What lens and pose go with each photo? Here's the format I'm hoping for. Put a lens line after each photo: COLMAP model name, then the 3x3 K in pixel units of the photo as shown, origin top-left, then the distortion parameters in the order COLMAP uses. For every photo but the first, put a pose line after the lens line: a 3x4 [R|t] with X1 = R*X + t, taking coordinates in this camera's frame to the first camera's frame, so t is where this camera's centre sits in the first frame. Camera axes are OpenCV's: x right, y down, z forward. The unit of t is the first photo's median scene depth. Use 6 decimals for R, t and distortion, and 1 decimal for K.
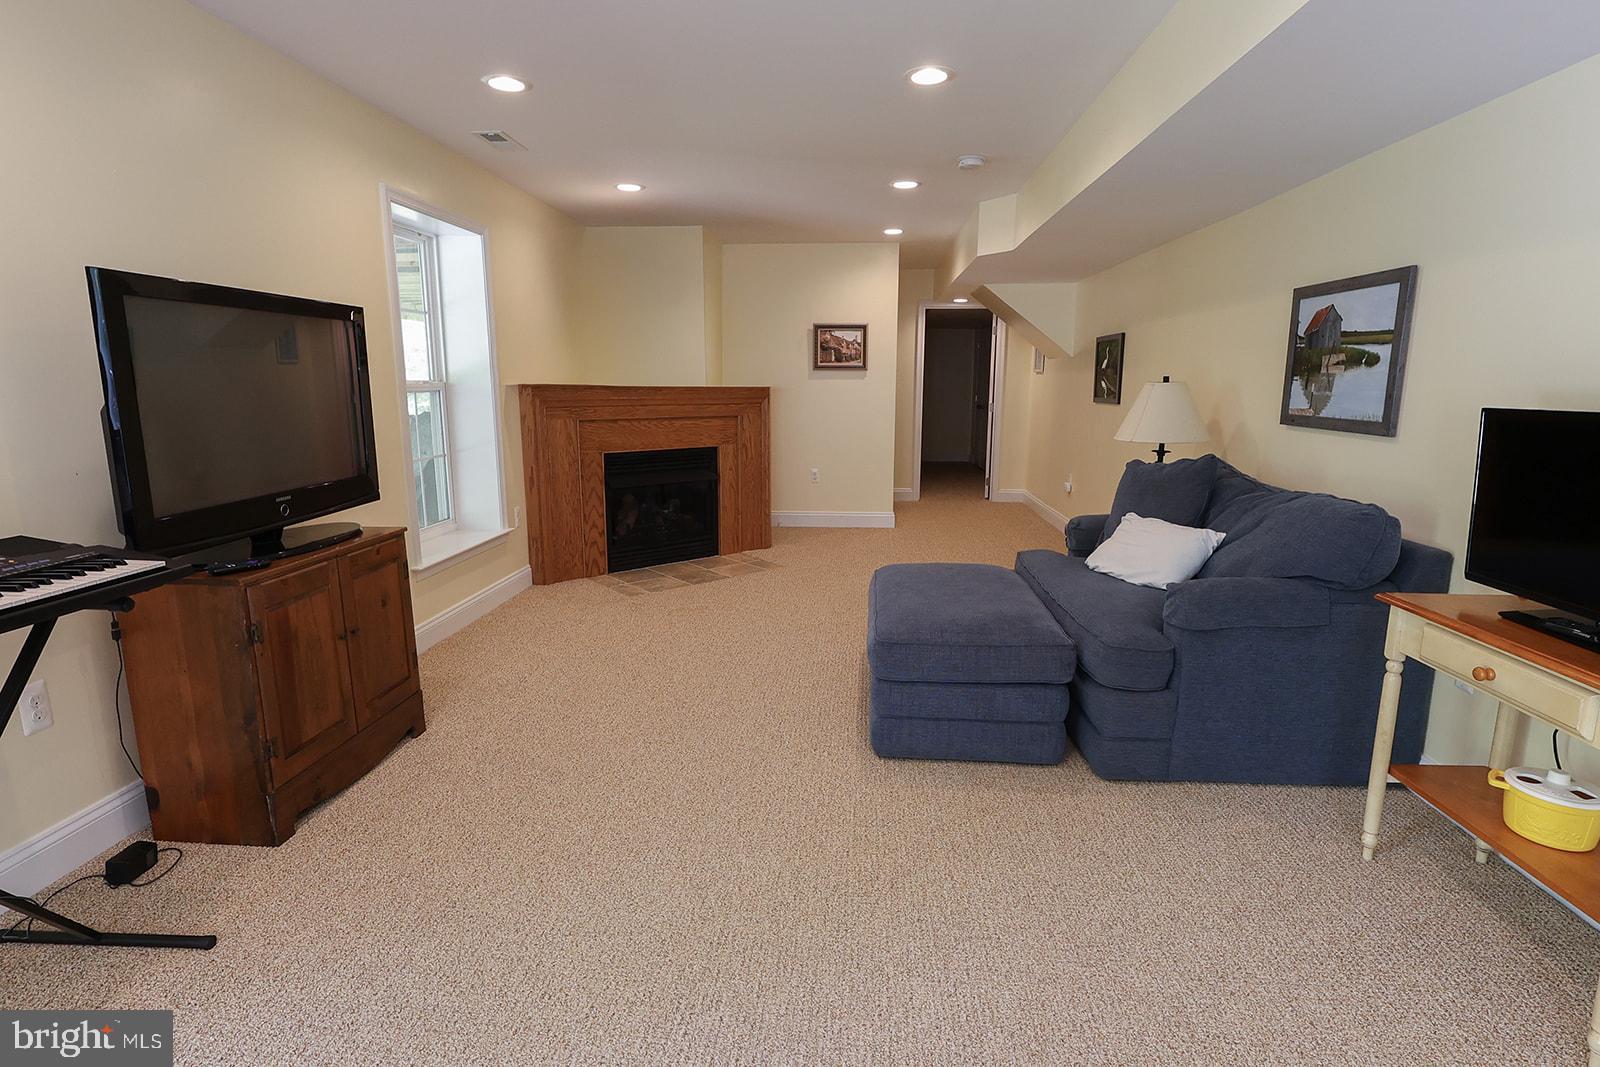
lens RADIAL K [[795.4, 0, 799.6], [0, 795.4, 529.8], [0, 0, 1]] dist [-0.007101, 0.001512]
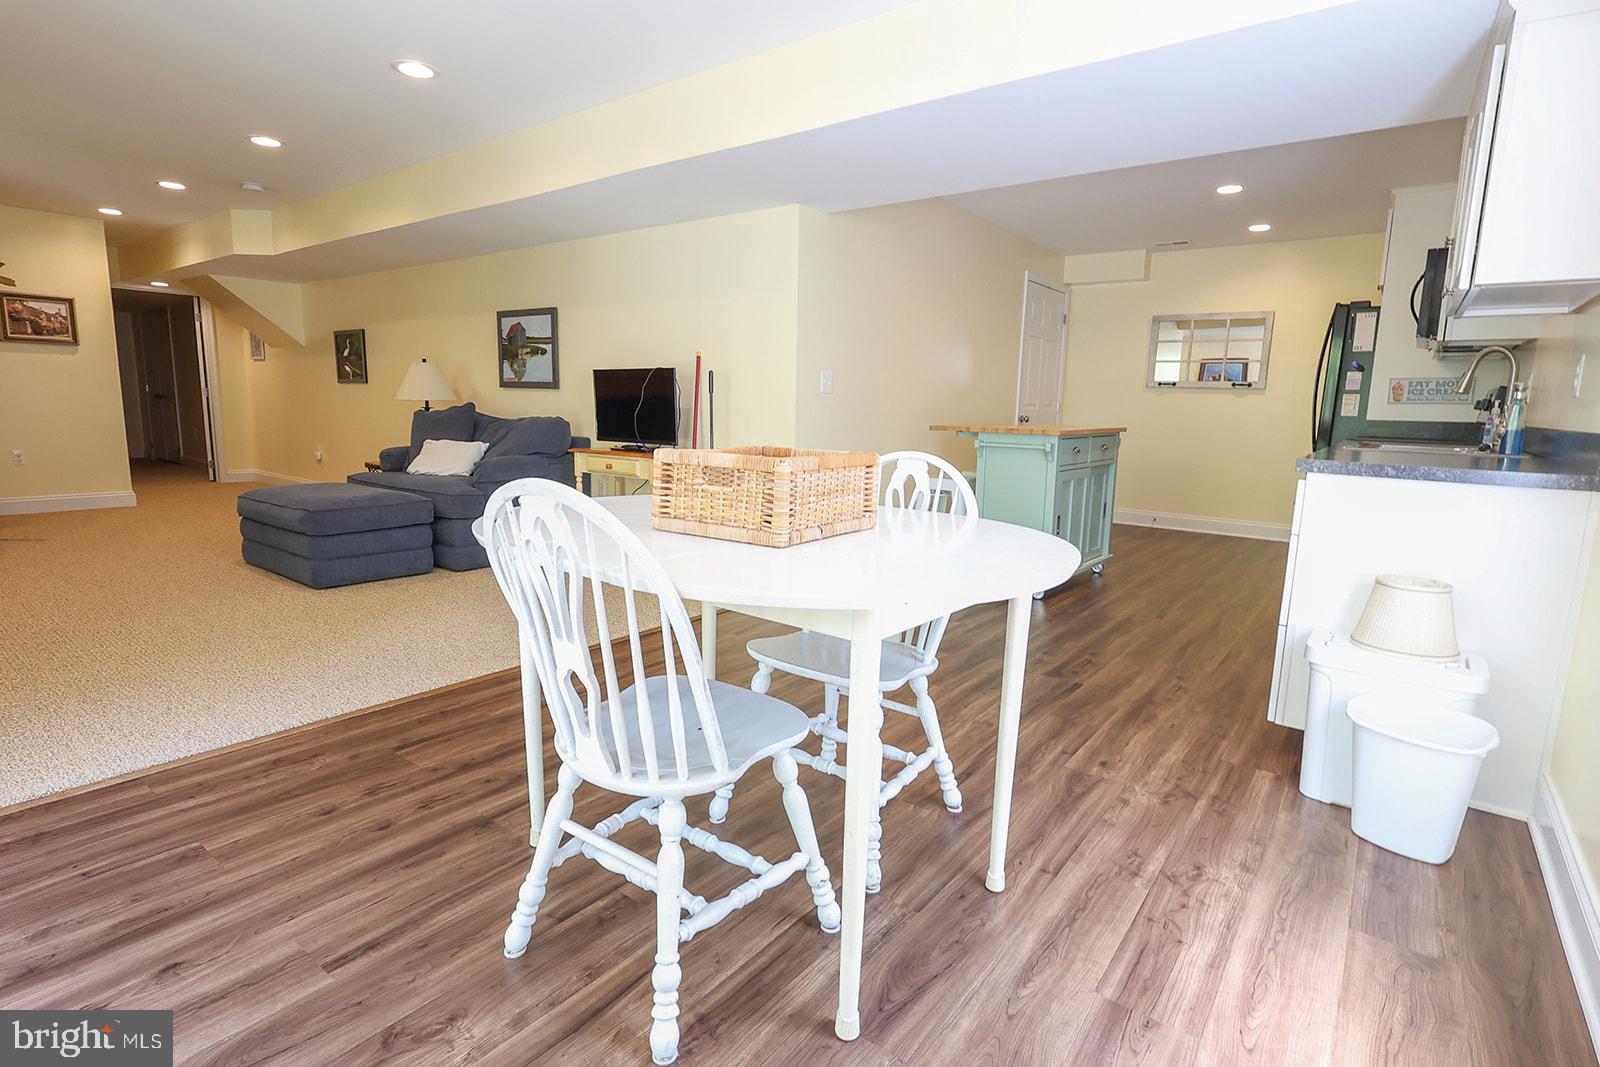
lens RADIAL K [[795.4, 0, 800.6], [0, 795.4, 533.7], [0, 0, 1]] dist [-0.007101, 0.001512]
pose [[0.554692, -0.123015, 0.822912, -0.542537], [0.128236, 0.989833, 0.061528, 0.173935], [-0.822114, 0.071398, 0.564828, -0.551639]]
